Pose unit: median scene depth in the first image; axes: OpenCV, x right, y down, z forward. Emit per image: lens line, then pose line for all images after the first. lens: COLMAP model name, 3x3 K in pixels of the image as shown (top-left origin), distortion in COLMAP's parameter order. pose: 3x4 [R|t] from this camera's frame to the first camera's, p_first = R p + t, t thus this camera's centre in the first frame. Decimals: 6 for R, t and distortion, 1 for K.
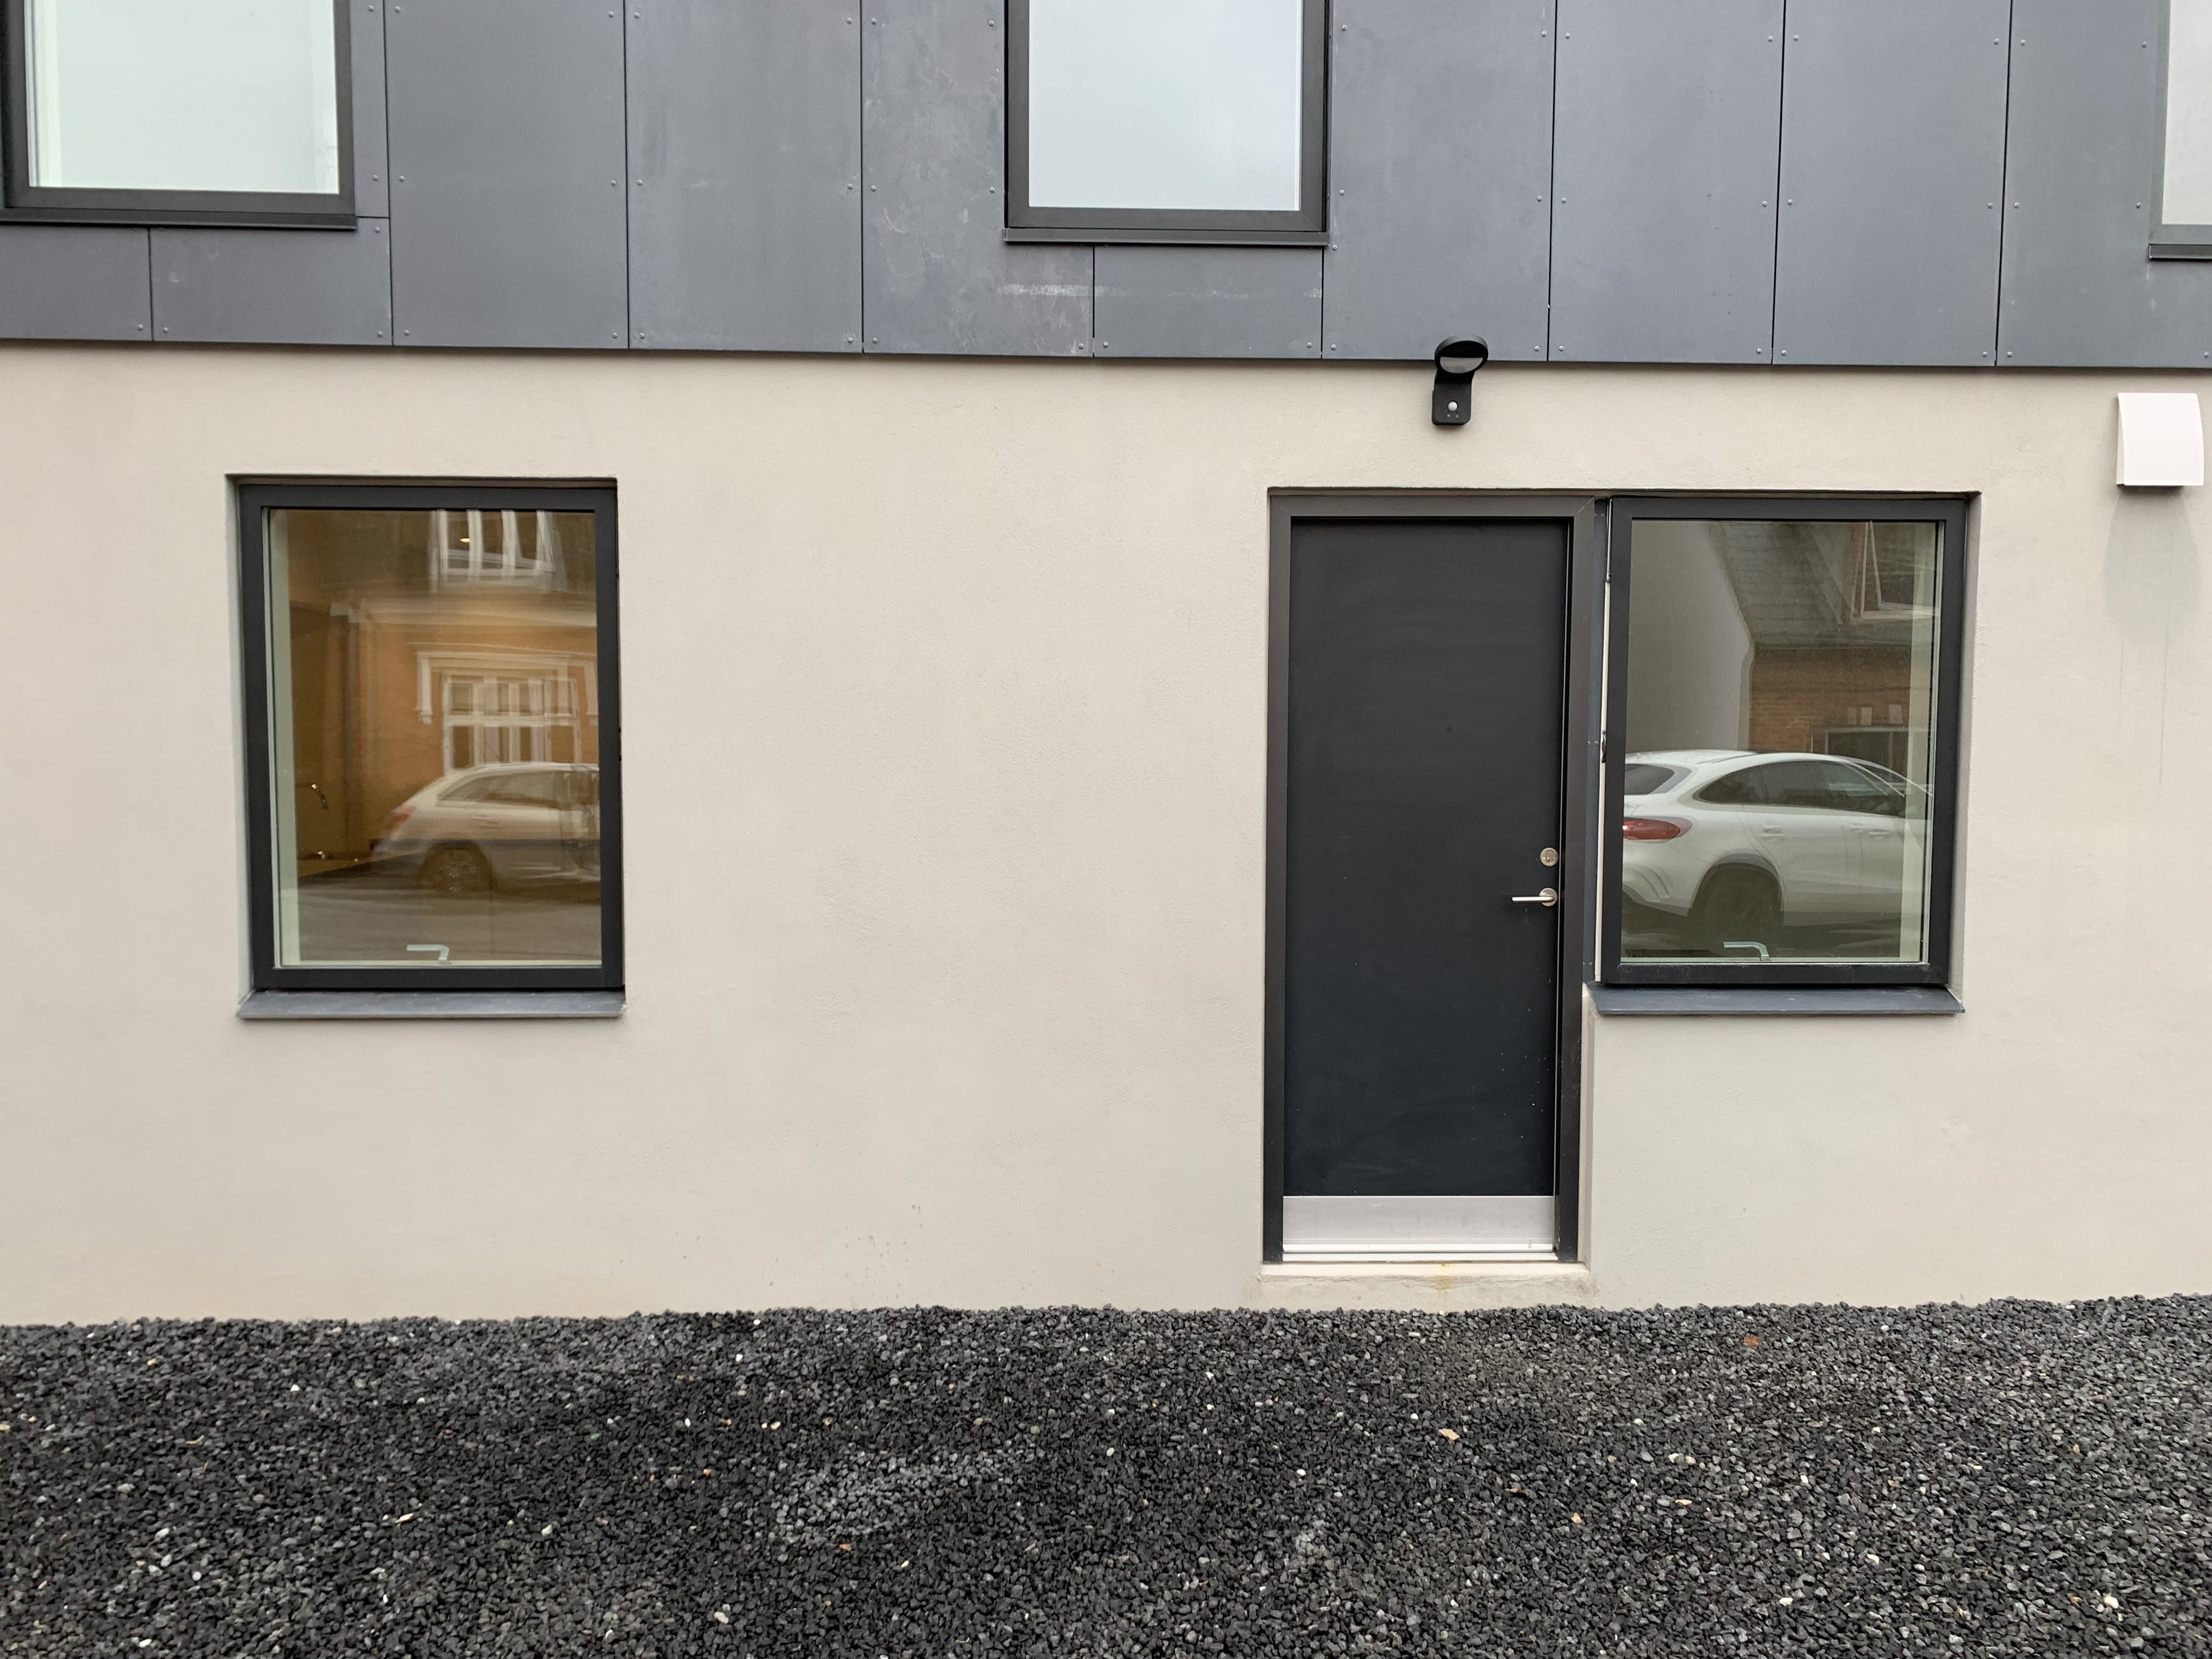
lens RADIAL K [[1614.4, 0, 1106.0], [0, 1614.4, 829.5], [0, 0, 1]] dist [0.109116, -0.167928]
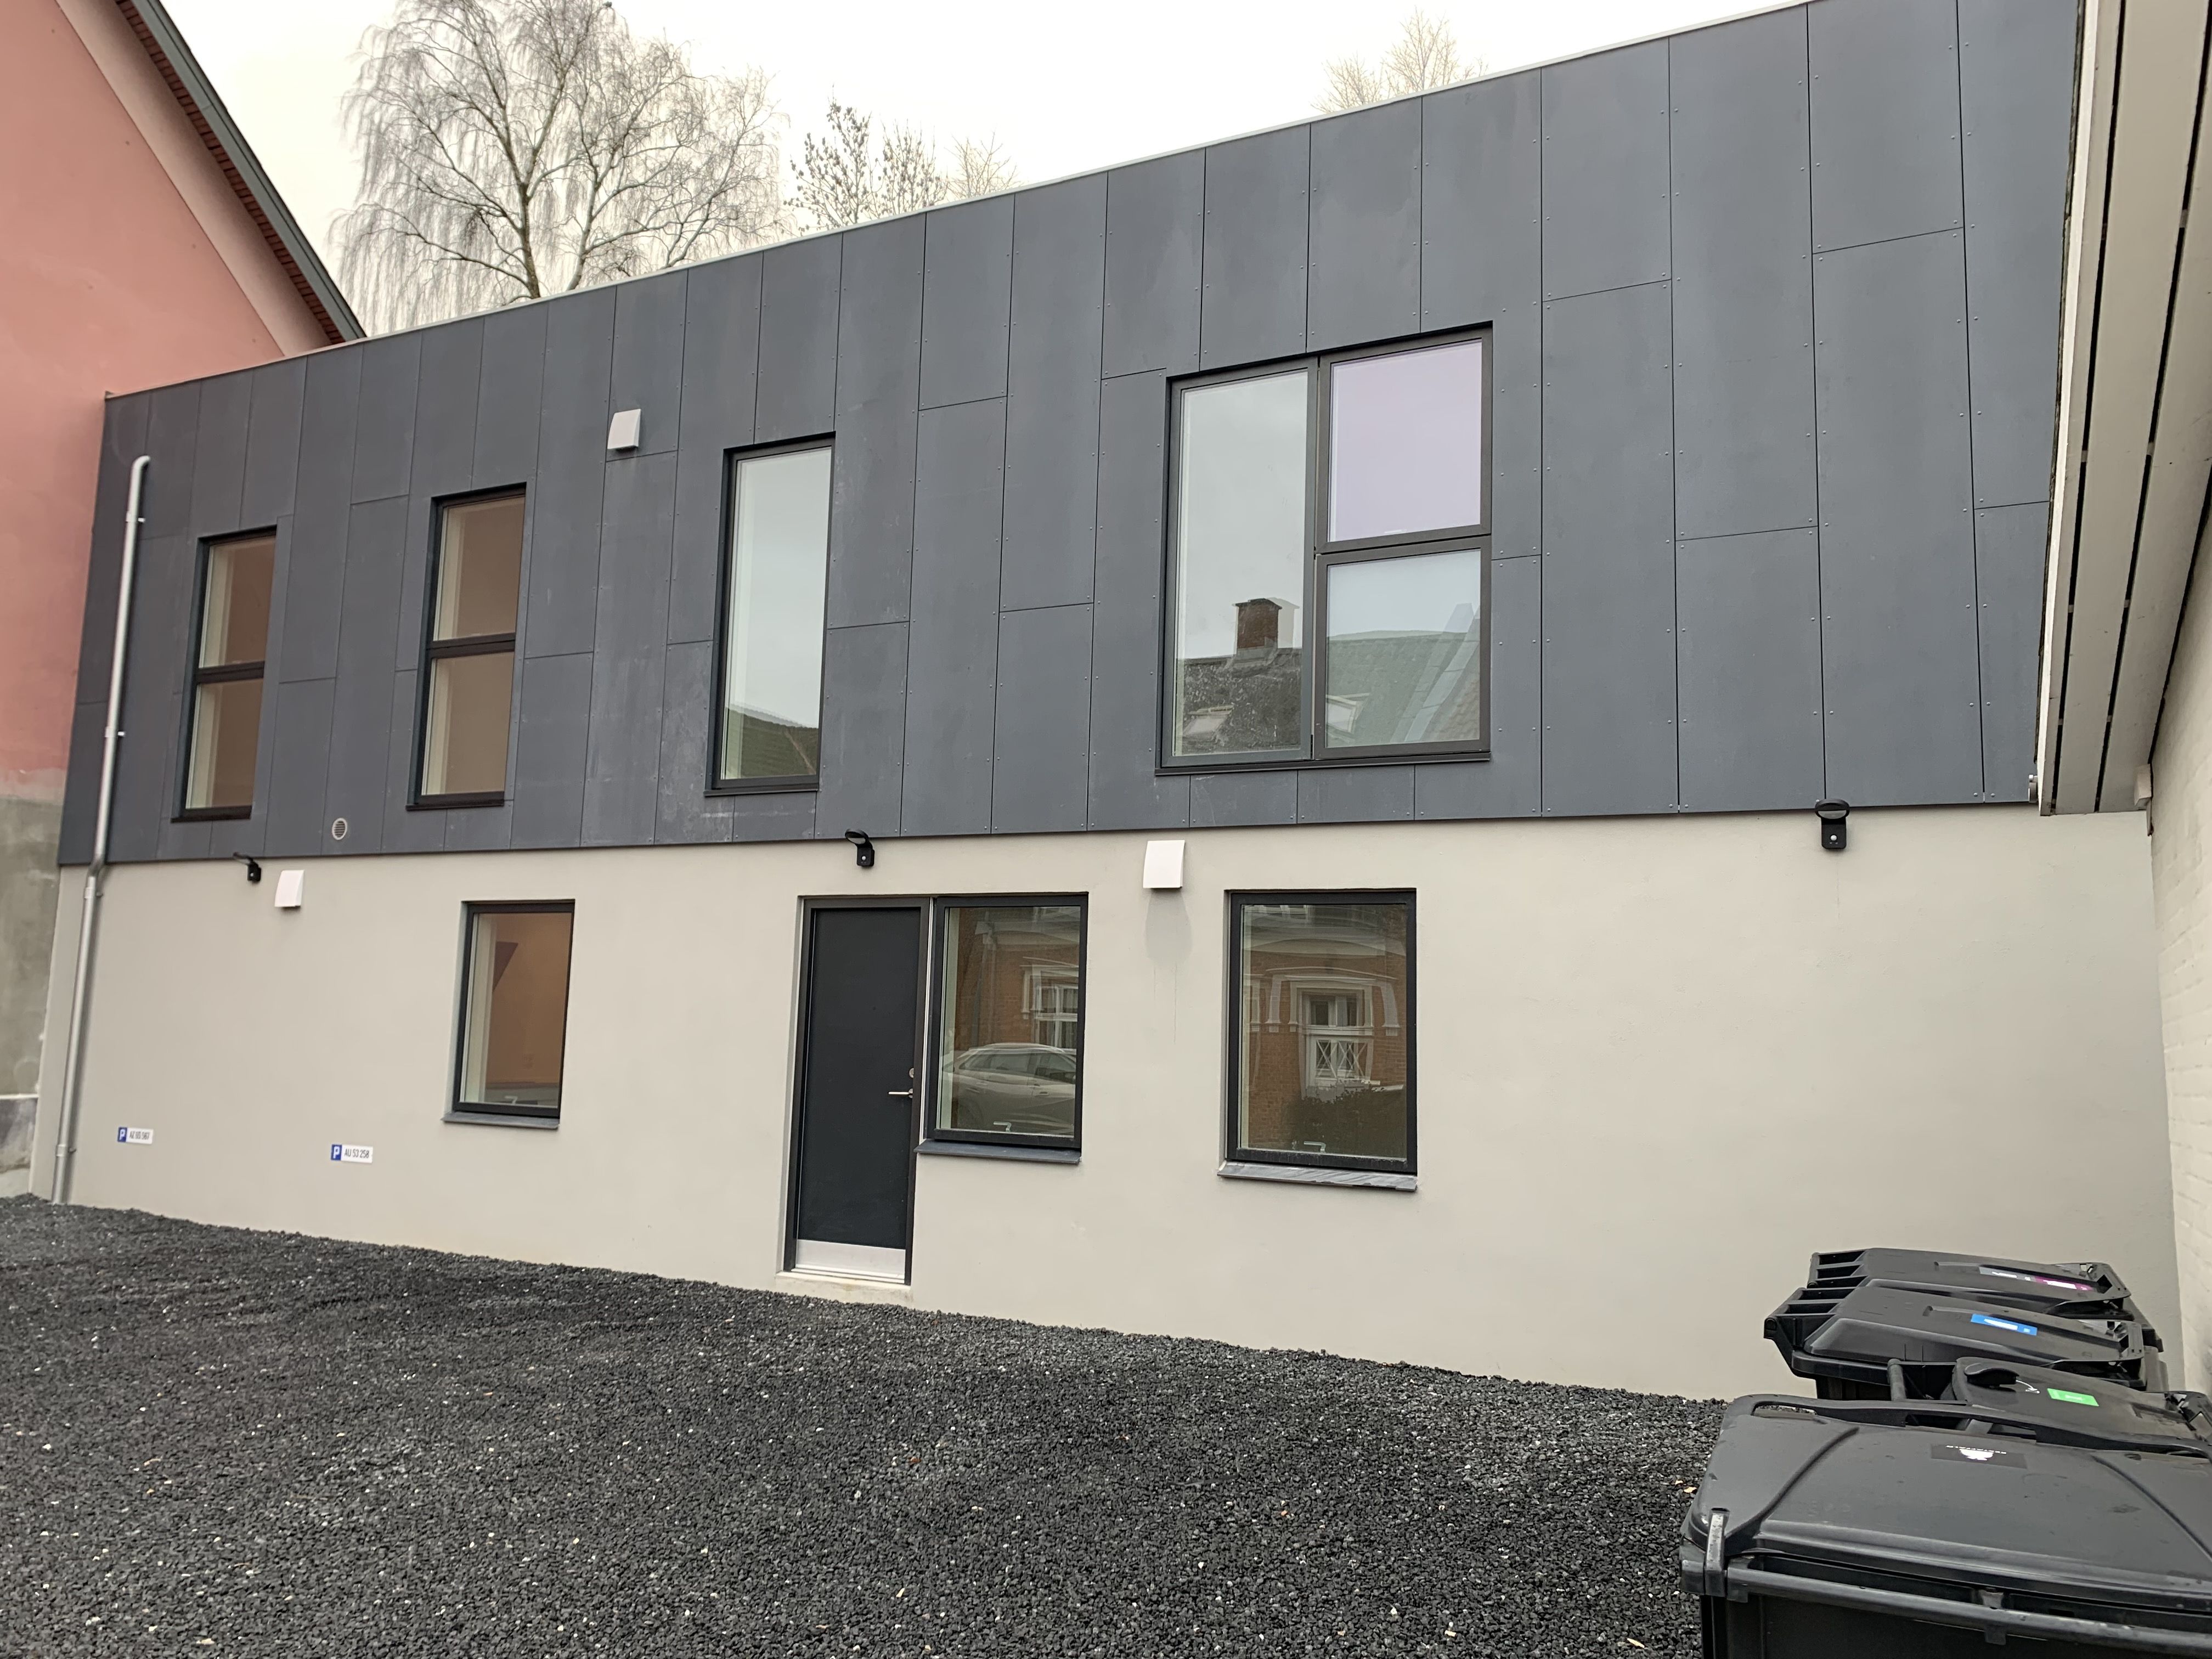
lens RADIAL K [[1649.6, 0, 1089.9], [0, 1649.6, 844.6], [0, 0, 1]] dist [0.139728, -0.286229]
pose [[0.871796, -0.033065, -0.488751, 1.503940], [-0.062186, 0.982178, -0.177369, 0.090787], [0.485905, 0.185024, 0.854203, -0.712102]]
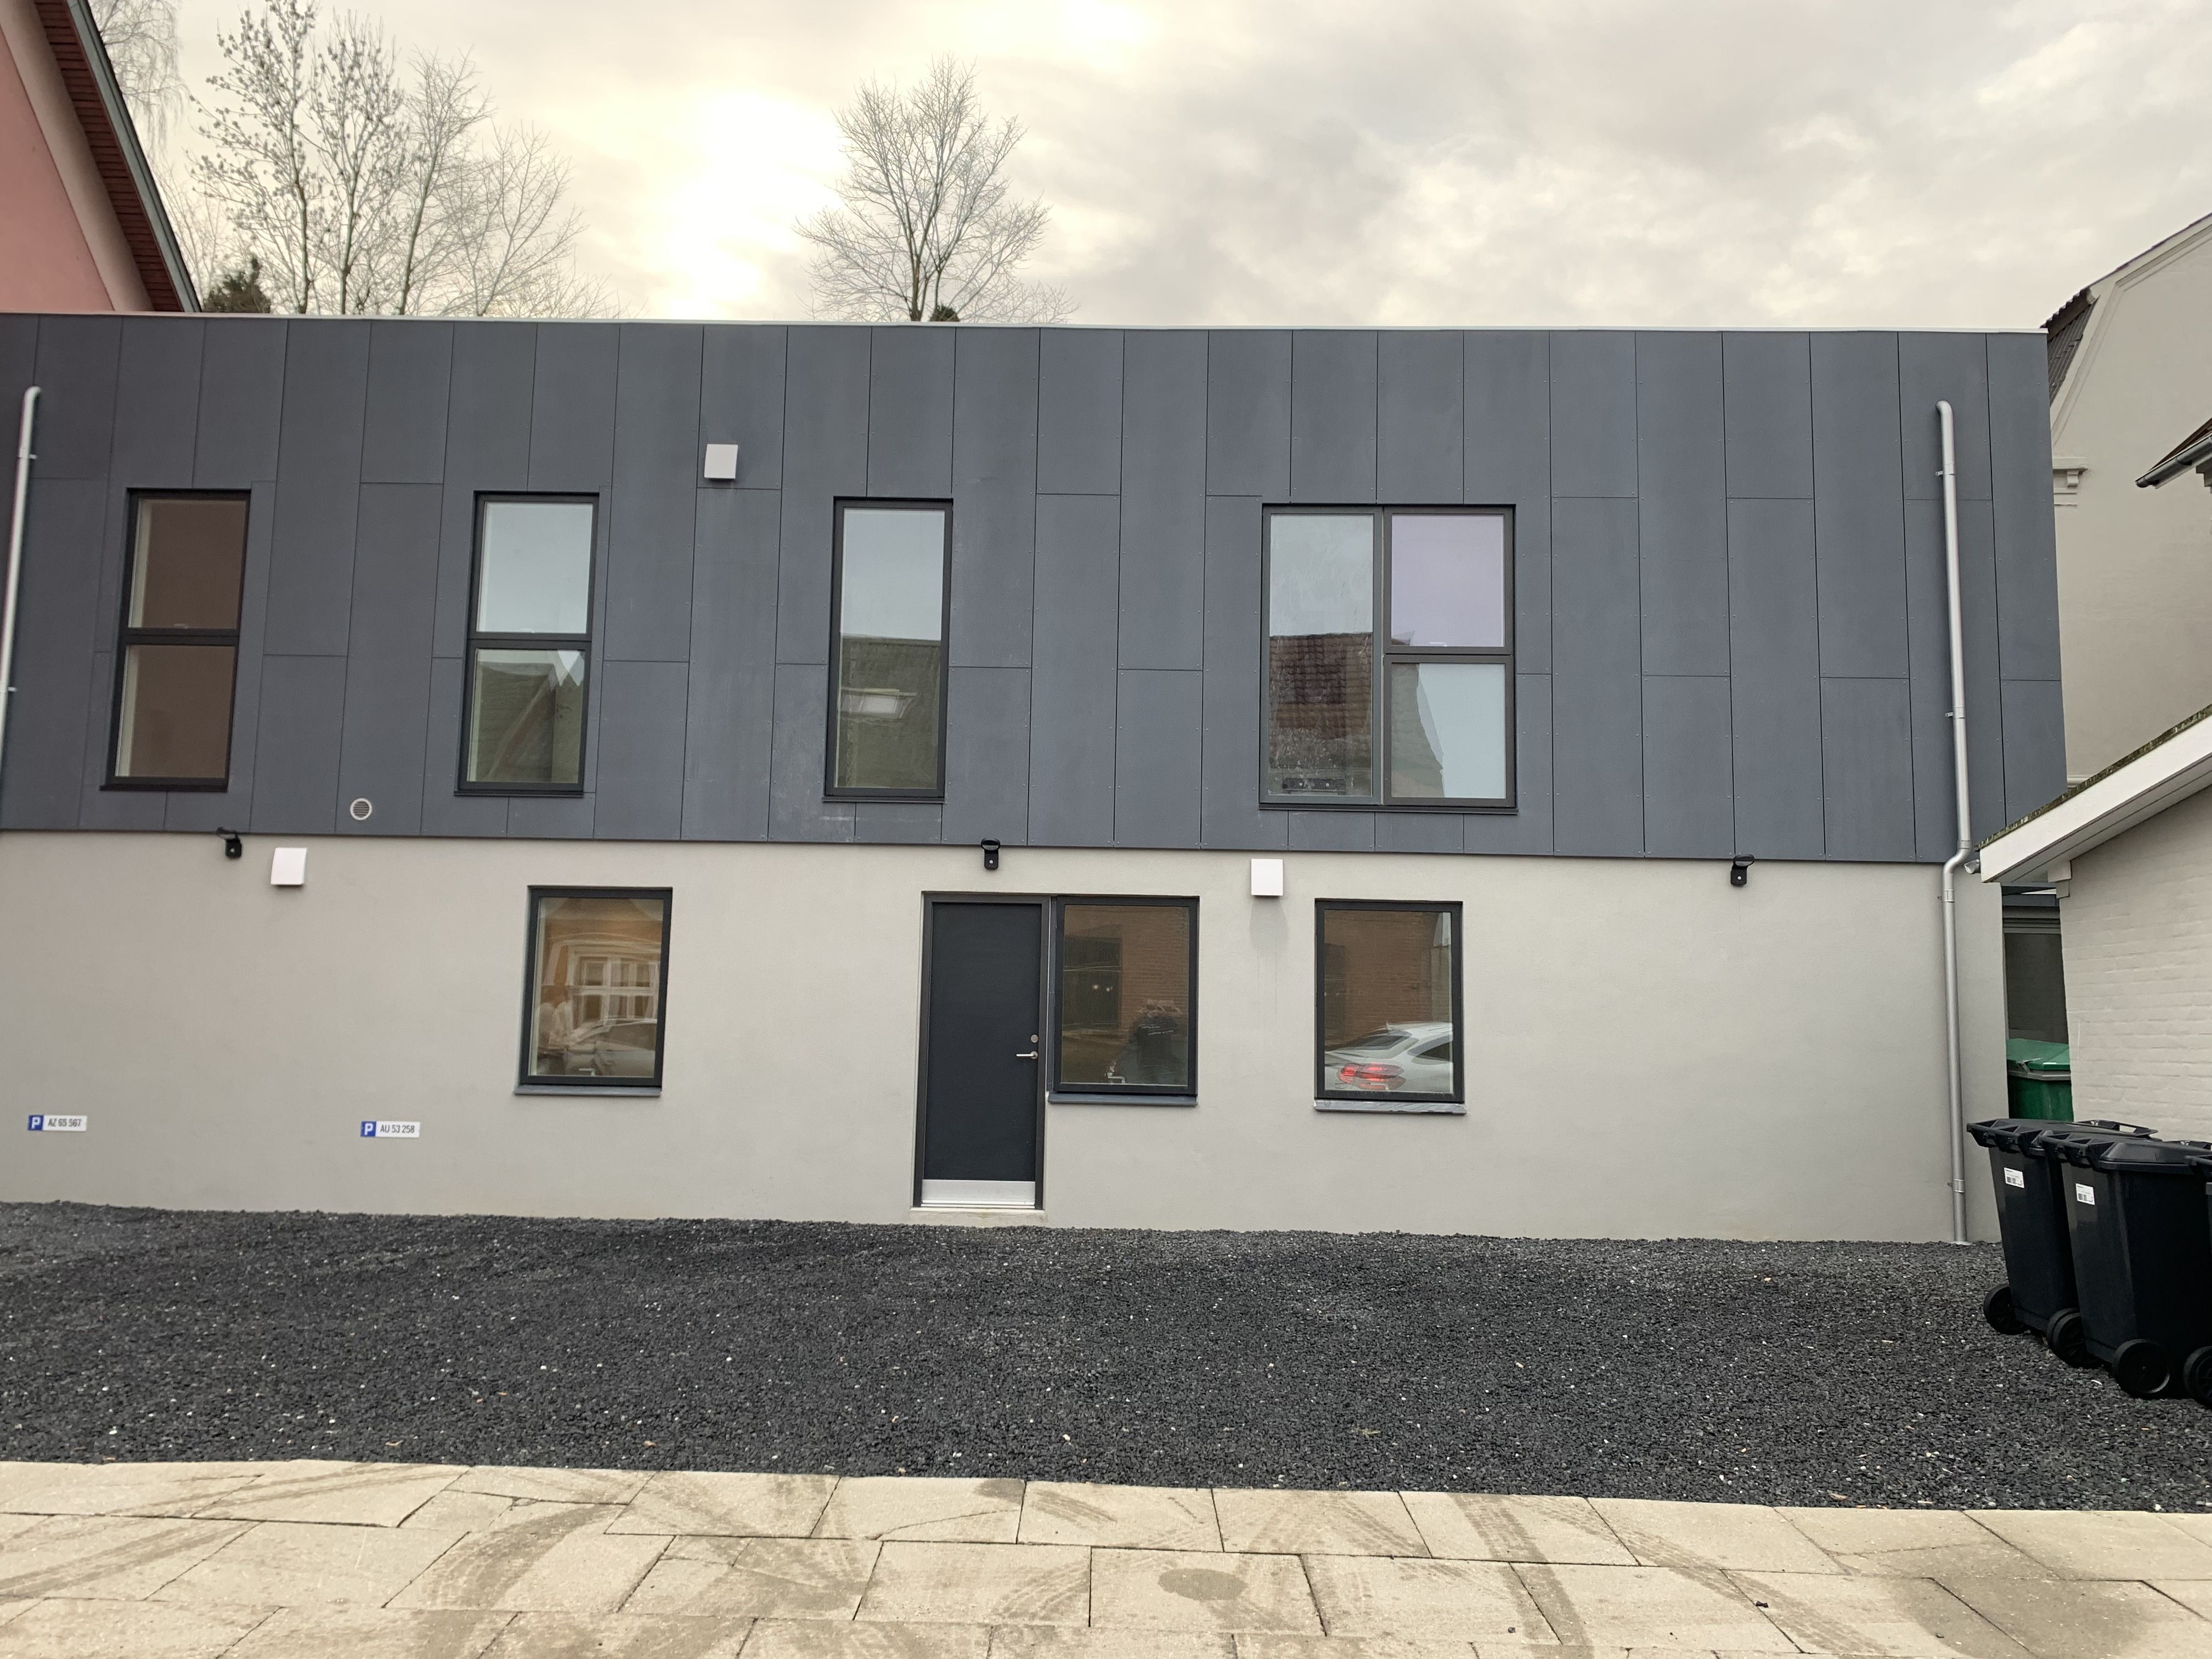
lens RADIAL K [[1614.4, 0, 1106.0], [0, 1614.4, 829.5], [0, 0, 1]] dist [0.109116, -0.167928]
pose [[0.997675, 0.008330, -0.067634, 0.554375], [-0.020021, 0.984530, -0.174067, 0.131638], [0.065137, 0.175016, 0.982408, -1.493125]]
